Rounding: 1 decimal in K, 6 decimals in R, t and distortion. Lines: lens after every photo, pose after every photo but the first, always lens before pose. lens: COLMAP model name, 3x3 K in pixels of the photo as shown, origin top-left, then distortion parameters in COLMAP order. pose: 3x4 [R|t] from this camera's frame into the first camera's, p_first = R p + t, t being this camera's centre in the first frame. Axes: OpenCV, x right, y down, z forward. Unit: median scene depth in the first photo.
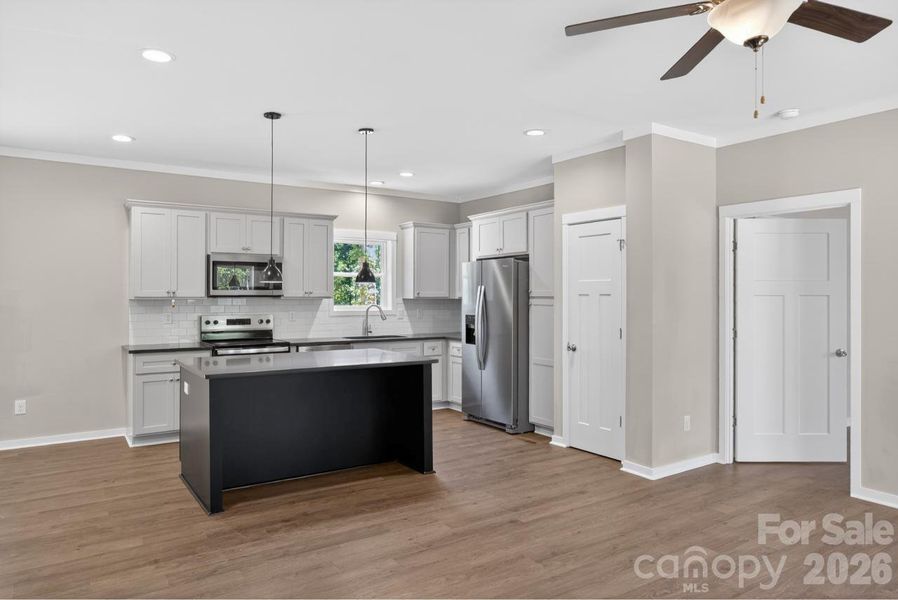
lens RADIAL K [[602.1, 0, 444.9], [0, 602.1, 294.0], [0, 0, 1]] dist [0.016593, 0.000777]
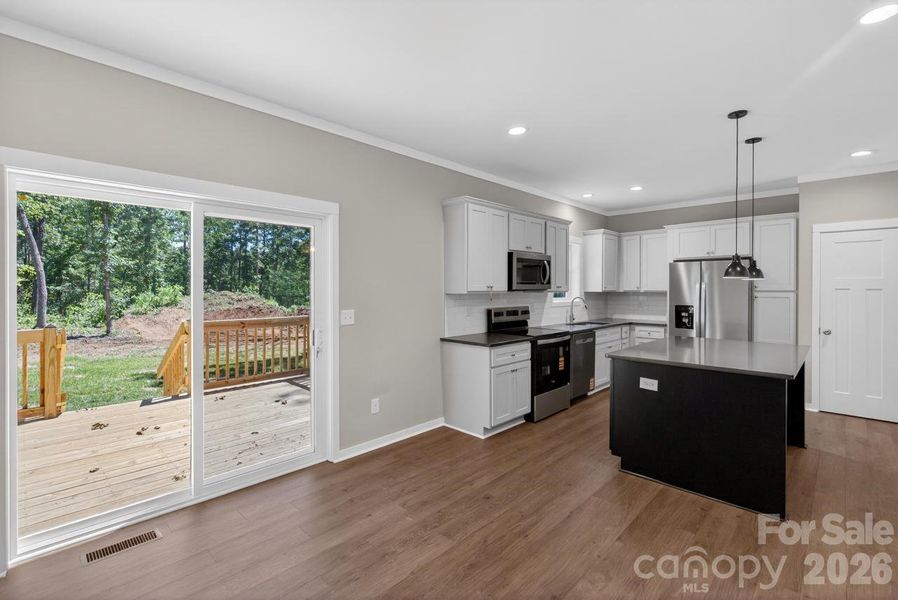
lens RADIAL K [[410.8, 0, 449.1], [0, 410.8, 290.9], [0, 0, 1]] dist [0.000638, -0.000358]
pose [[0.976483, -0.001636, 0.215586, -0.655272], [-0.000136, 0.999966, 0.008202, -0.001368], [-0.215592, -0.008039, 0.976450, 0.306585]]
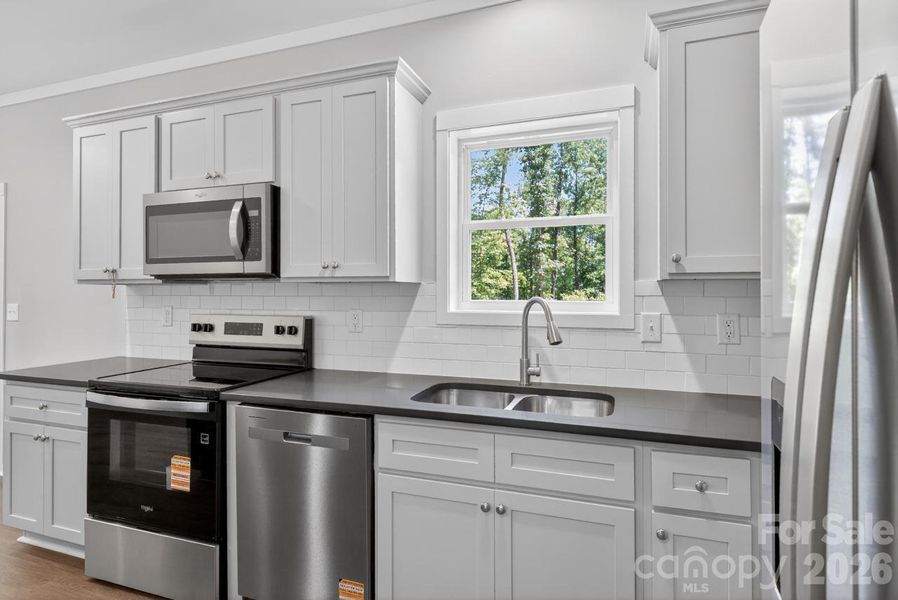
lens RADIAL K [[474.0, 0, 453.4], [0, 474.0, 289.0], [0, 0, 1]] dist [0.004460, -0.000106]
pose [[0.612606, -0.006105, -0.790365, 0.083201], [0.003369, 0.999981, -0.005112, 0.016441], [0.790381, 0.000469, 0.612615, 0.951342]]
